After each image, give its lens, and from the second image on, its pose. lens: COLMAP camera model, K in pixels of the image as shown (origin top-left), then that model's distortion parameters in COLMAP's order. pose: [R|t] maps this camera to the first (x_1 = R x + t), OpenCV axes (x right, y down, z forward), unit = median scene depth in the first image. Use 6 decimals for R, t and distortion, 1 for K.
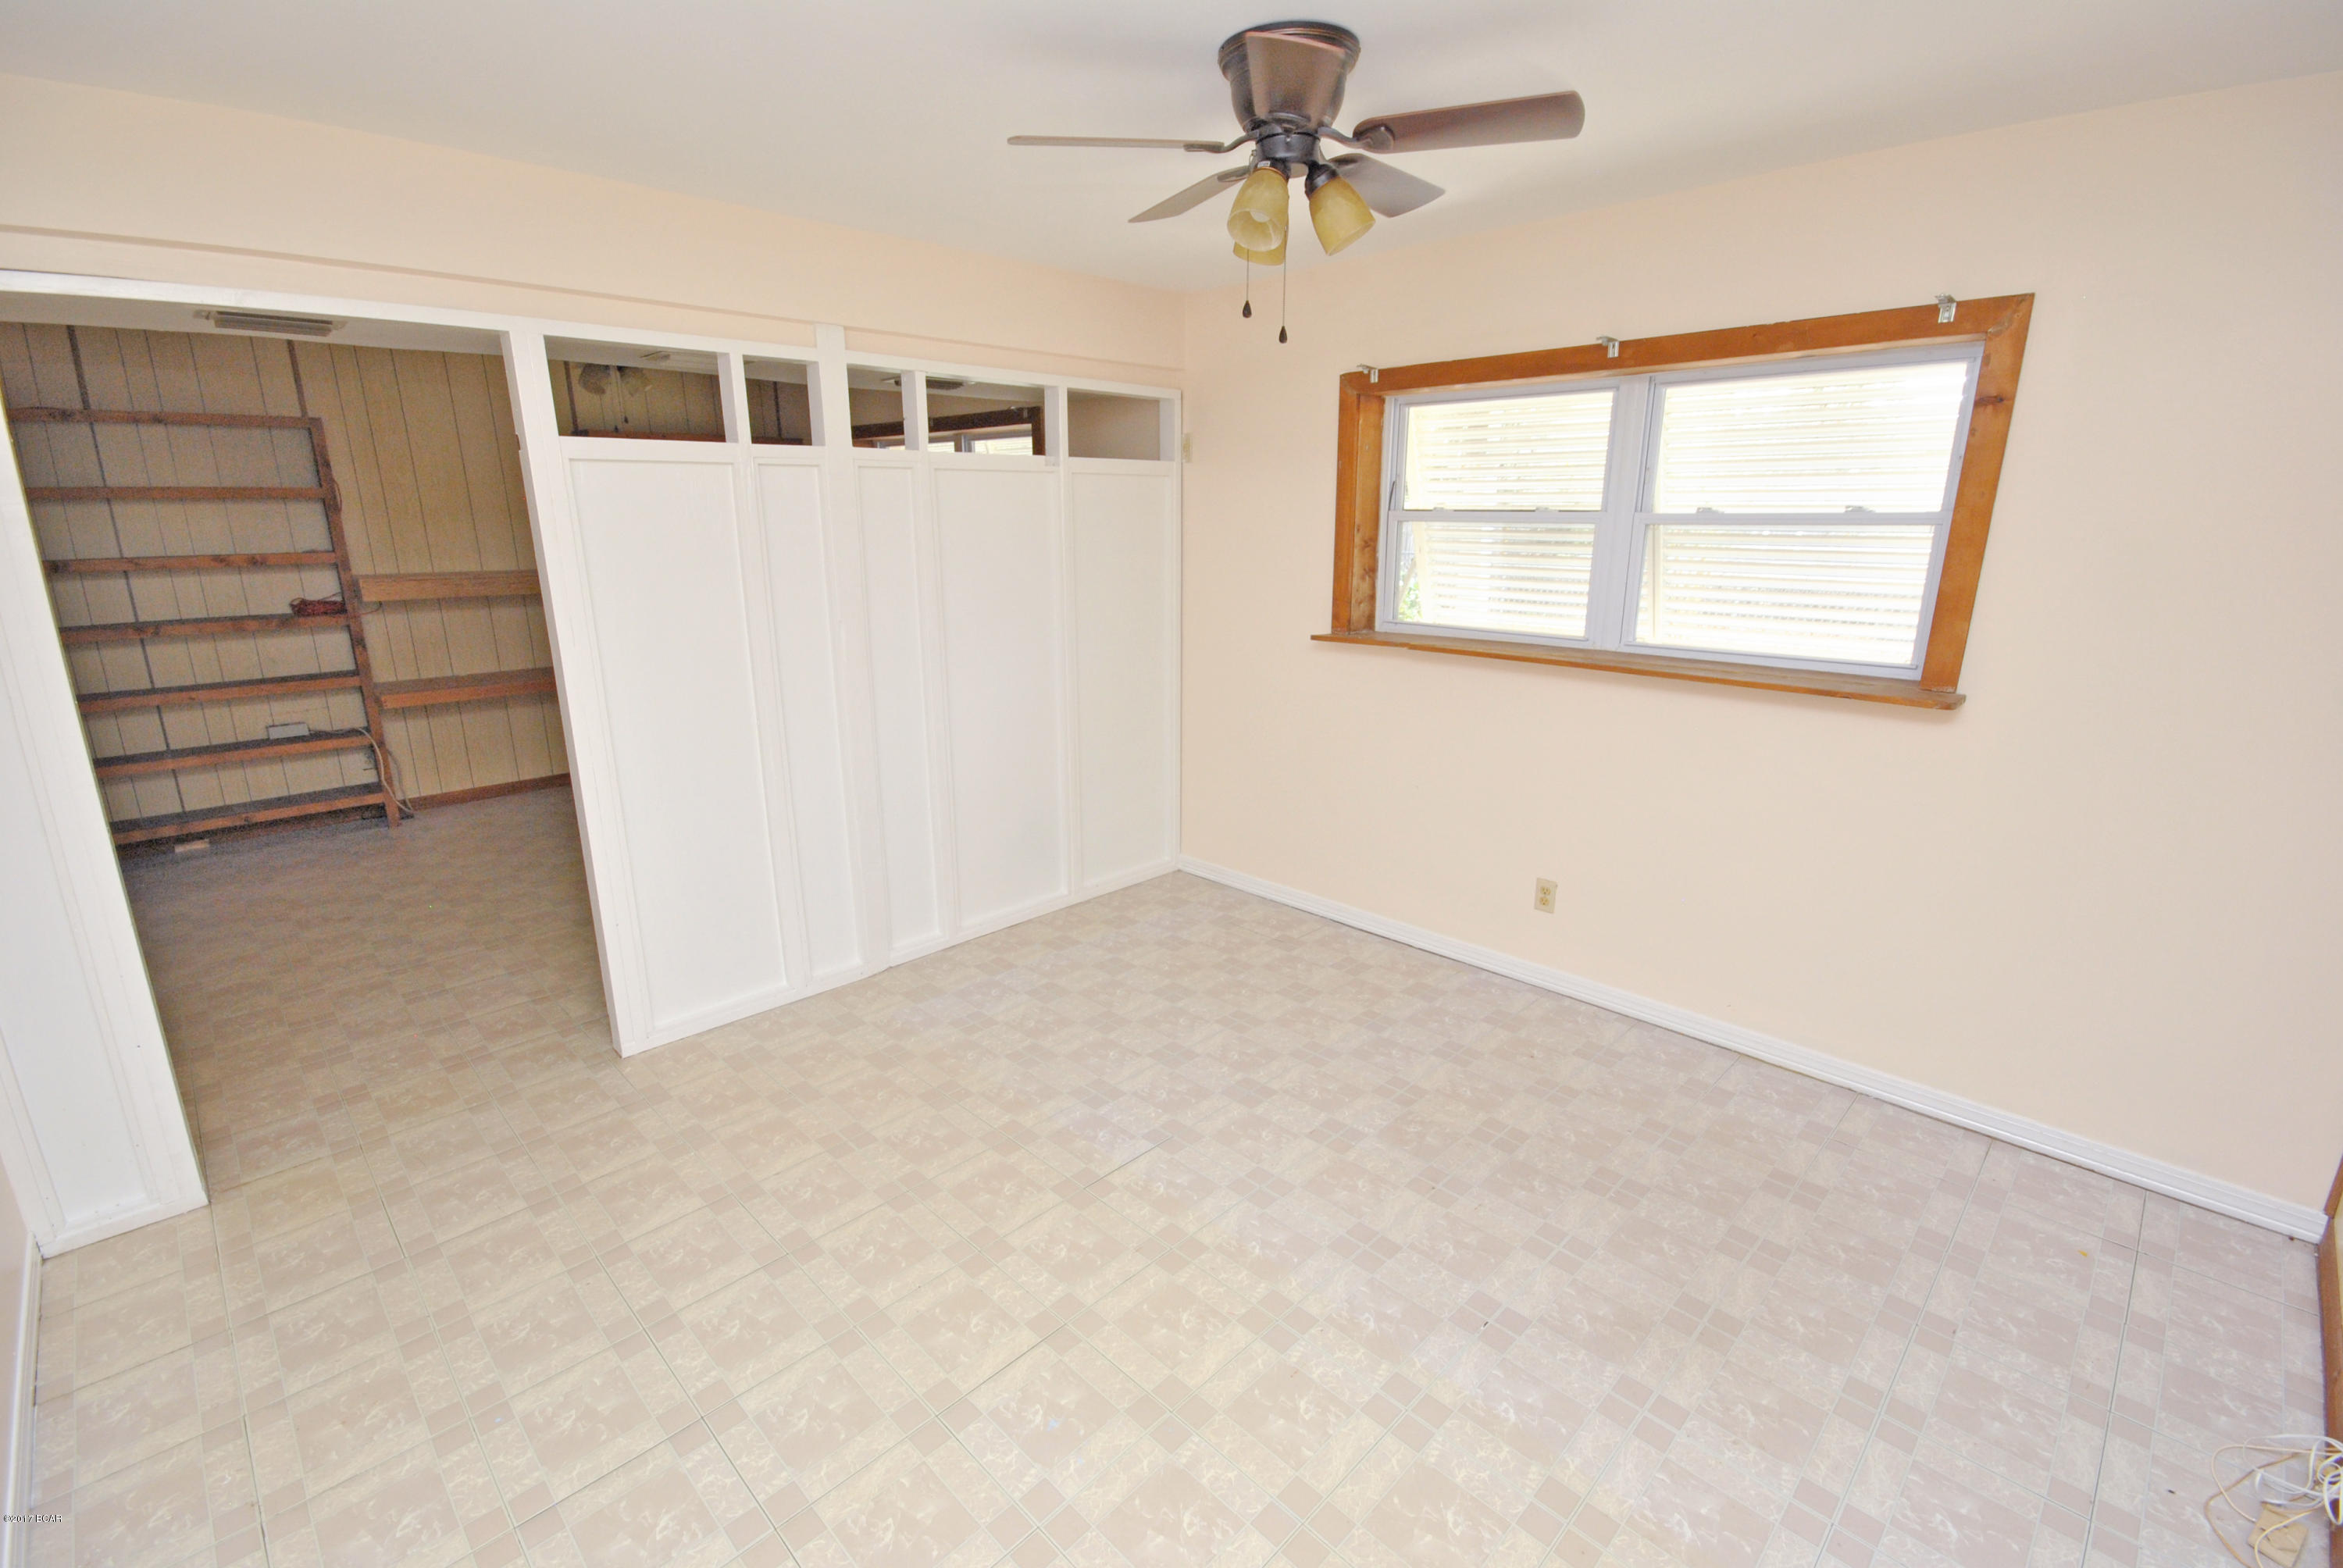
lens RADIAL K [[1051.2, 0, 1167.1], [0, 1051.2, 788.5], [0, 0, 1]] dist [-0.002417, -0.000332]
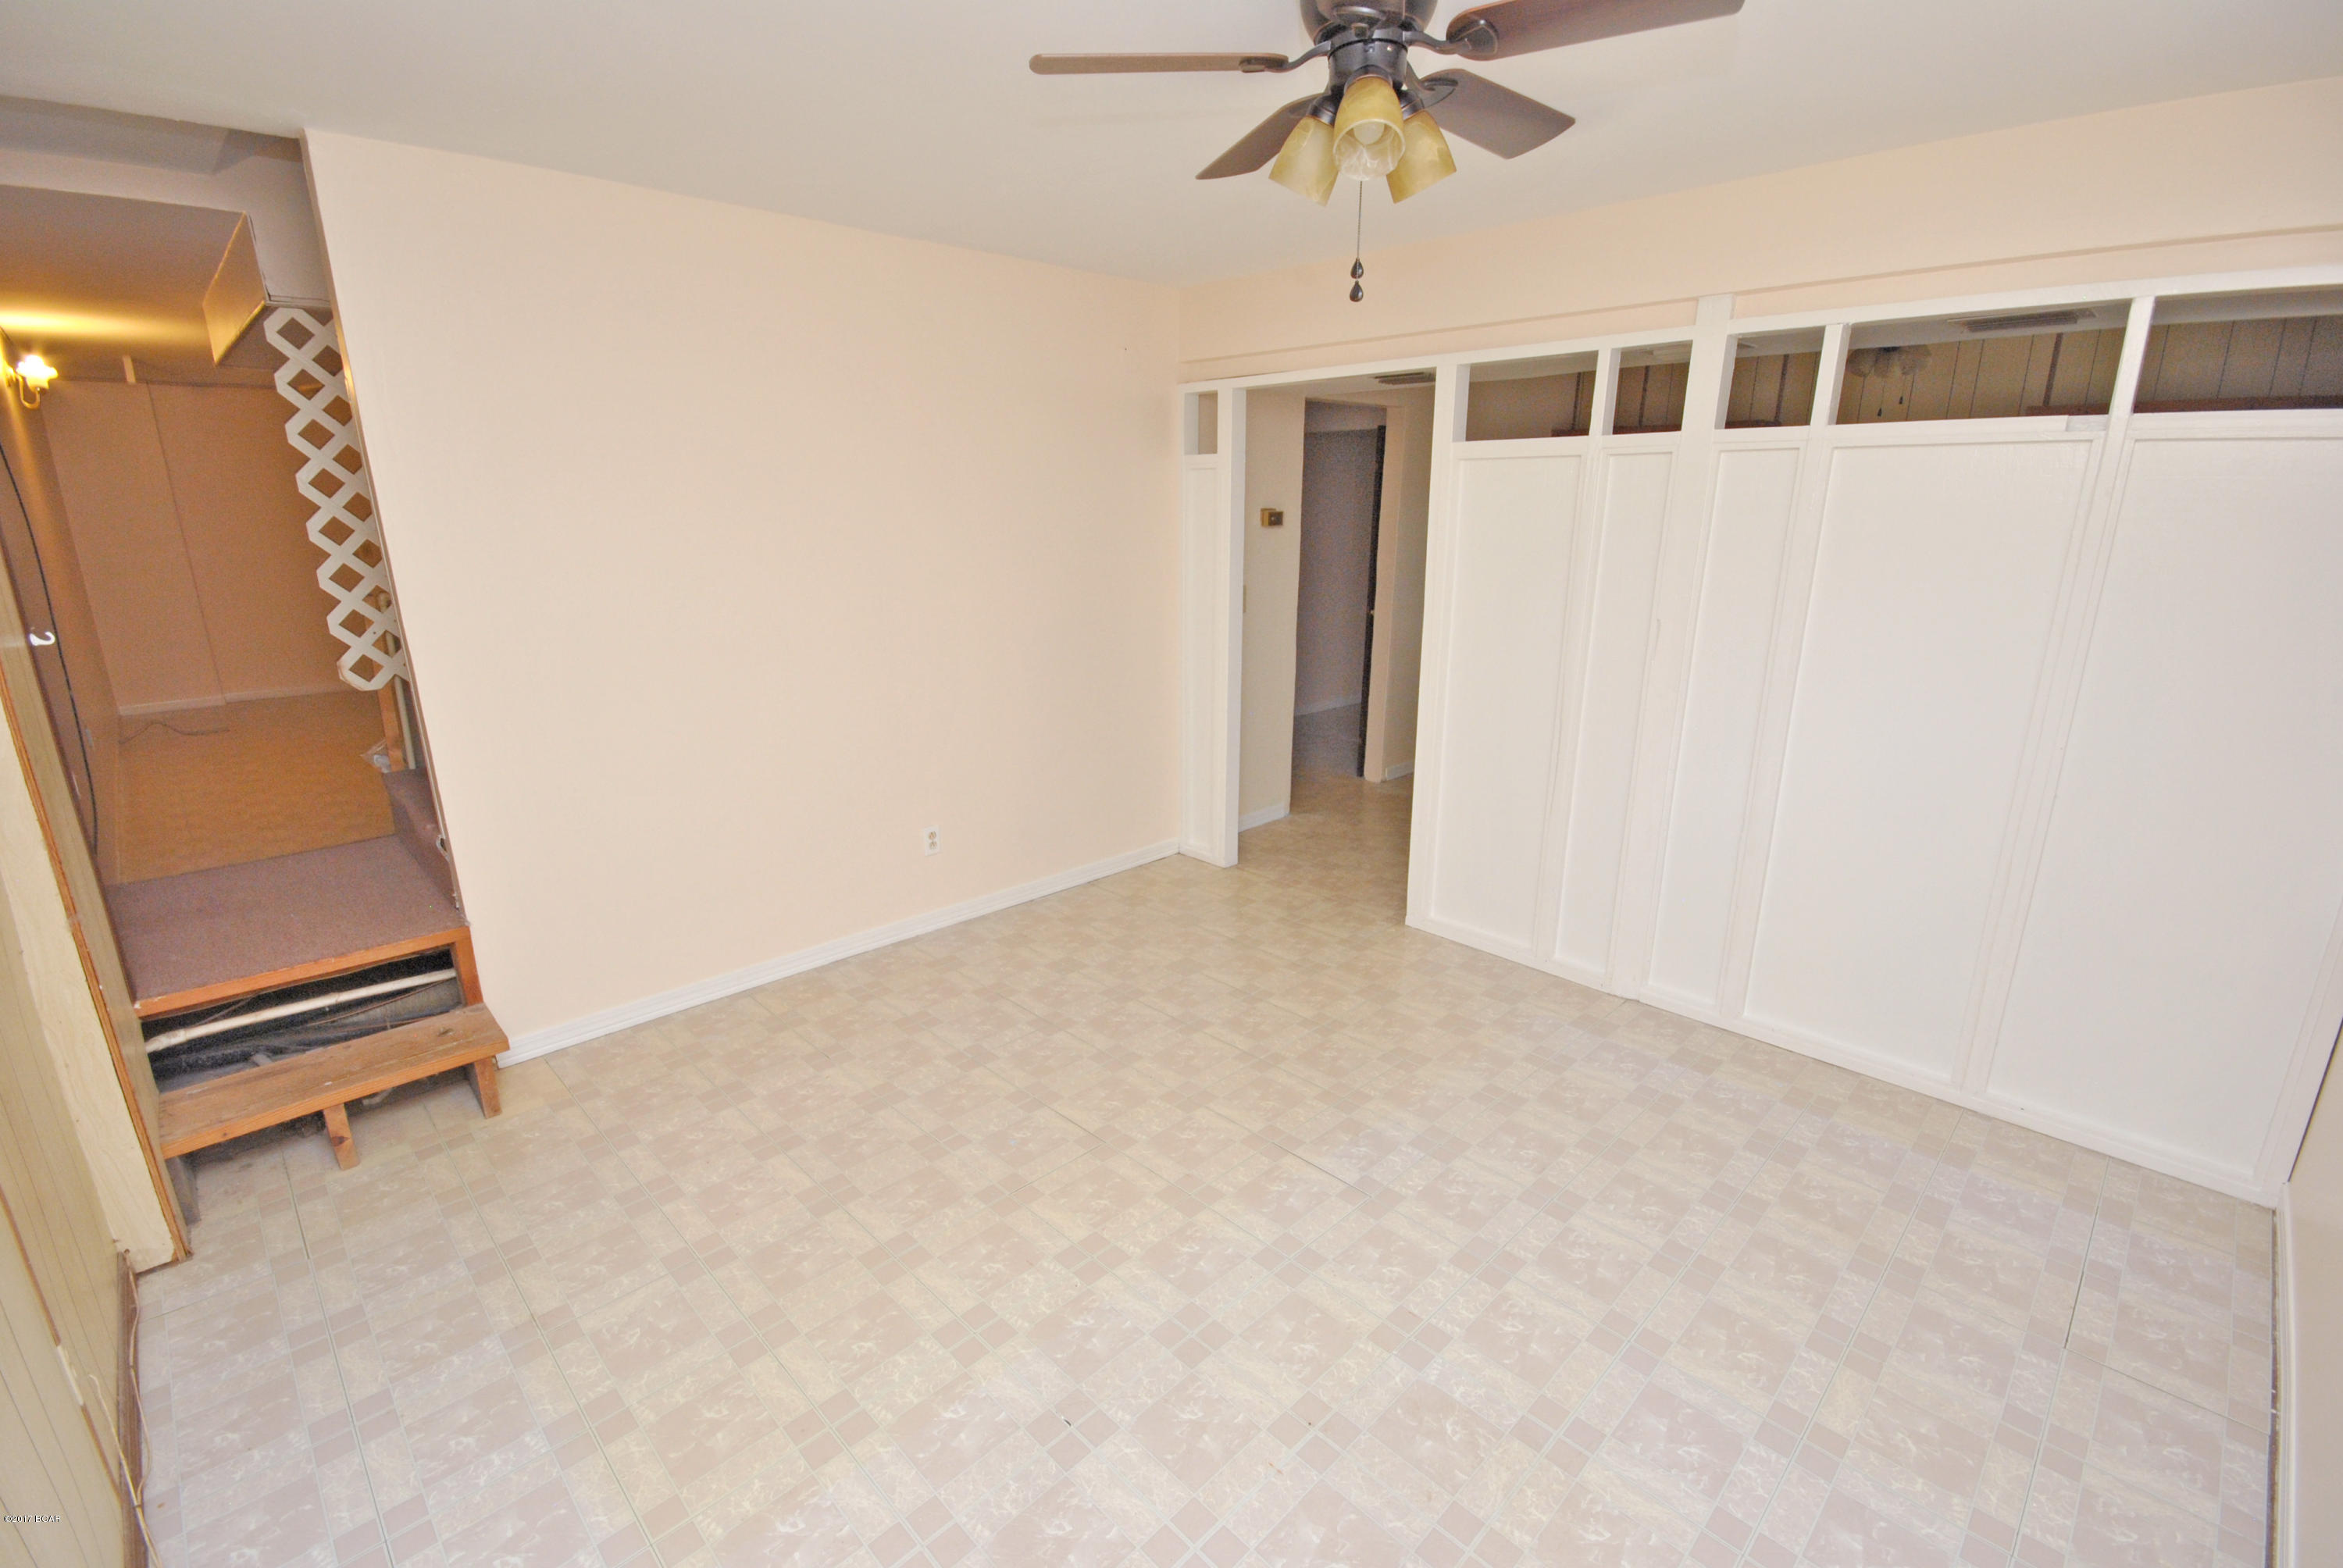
lens RADIAL K [[1041.9, 0, 1172.3], [0, 1041.9, 797.1], [0, 0, 1]] dist [0.000516, 0.000103]
pose [[-0.012999, 0.278627, -0.960311, 0.673699], [-0.254919, 0.927735, 0.272626, -0.165639], [0.966875, 0.248345, 0.058968, 0.604442]]
